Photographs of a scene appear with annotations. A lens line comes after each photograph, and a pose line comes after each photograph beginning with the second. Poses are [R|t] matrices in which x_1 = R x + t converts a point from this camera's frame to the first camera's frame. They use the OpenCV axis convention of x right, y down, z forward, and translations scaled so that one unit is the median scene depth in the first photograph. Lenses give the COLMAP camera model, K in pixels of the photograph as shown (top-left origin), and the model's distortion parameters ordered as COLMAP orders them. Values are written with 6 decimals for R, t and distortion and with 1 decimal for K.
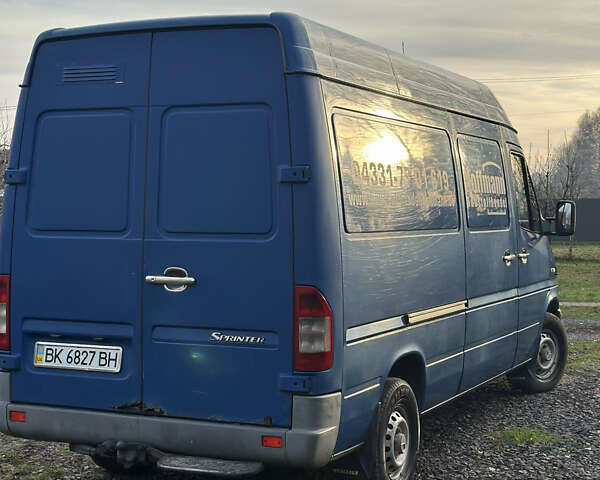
lens RADIAL K [[1148.1, 0, 300.0], [0, 1148.1, 240.0], [0, 0, 1]] dist [0.009520, -0.079920]
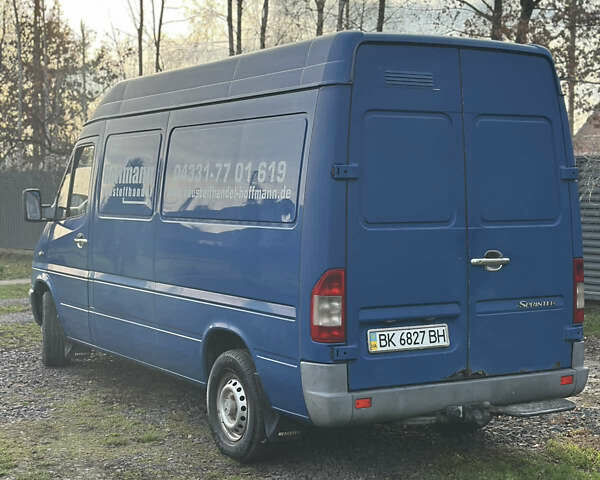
lens RADIAL K [[1148.1, 0, 300.0], [0, 1148.1, 240.0], [0, 0, 1]] dist [0.009520, -0.079920]
pose [[0.576285, -0.043167, 0.816108, -1.149968], [0.027710, 0.999062, 0.033276, -0.030895], [-0.816779, 0.003438, 0.576940, 0.458111]]
